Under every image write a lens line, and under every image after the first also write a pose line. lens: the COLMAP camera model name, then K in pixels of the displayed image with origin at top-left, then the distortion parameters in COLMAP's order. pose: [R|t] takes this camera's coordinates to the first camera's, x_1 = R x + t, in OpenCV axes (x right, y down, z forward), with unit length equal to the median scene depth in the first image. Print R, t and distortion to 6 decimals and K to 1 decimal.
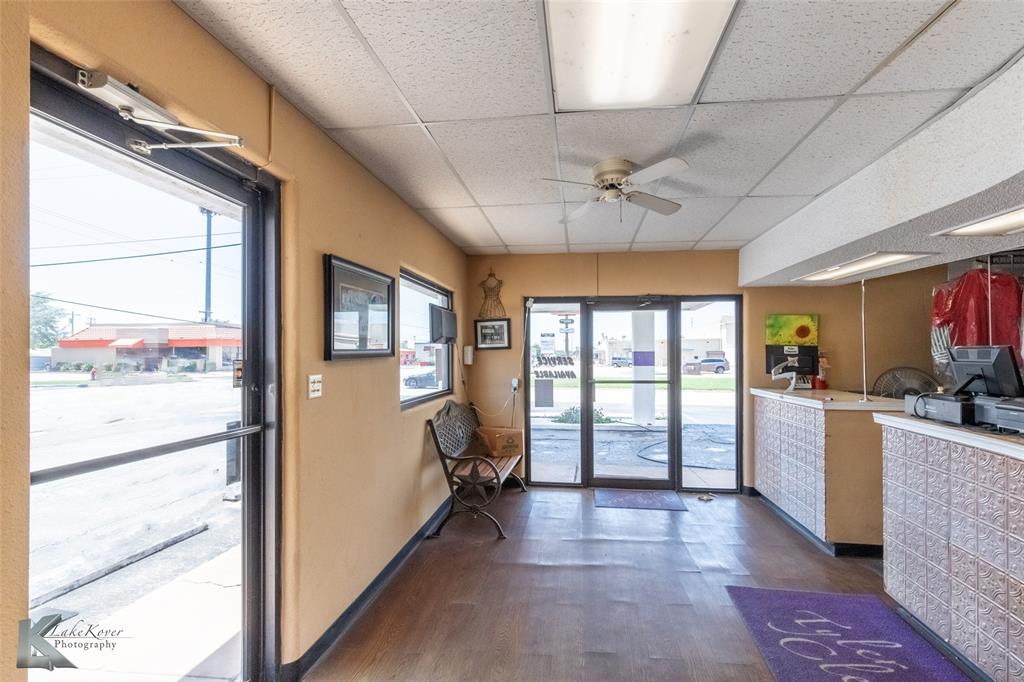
lens RADIAL K [[468.5, 0, 522.2], [0, 468.5, 348.9], [0, 0, 1]] dist [0.001102, -0.000399]
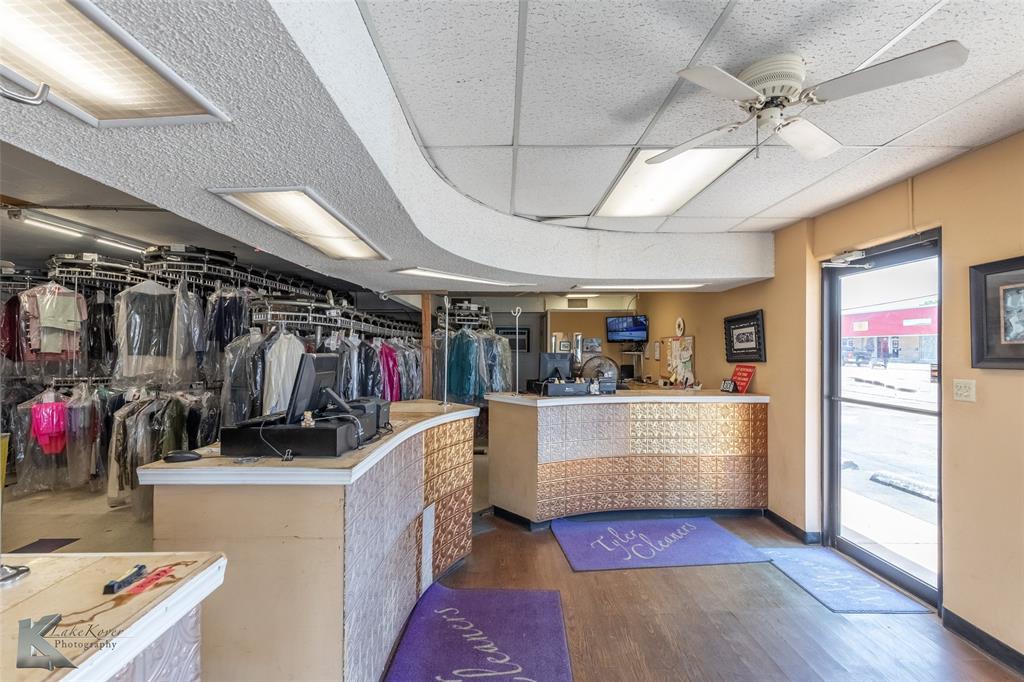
lens RADIAL K [[468.5, 0, 504.9], [0, 468.5, 345.2], [0, 0, 1]] dist [0.001102, -0.000399]
pose [[-0.992096, -0.003701, -0.125427, 0.863594], [-0.001624, 0.999860, -0.016662, -0.009560], [0.125471, -0.016327, -0.991963, 2.173275]]
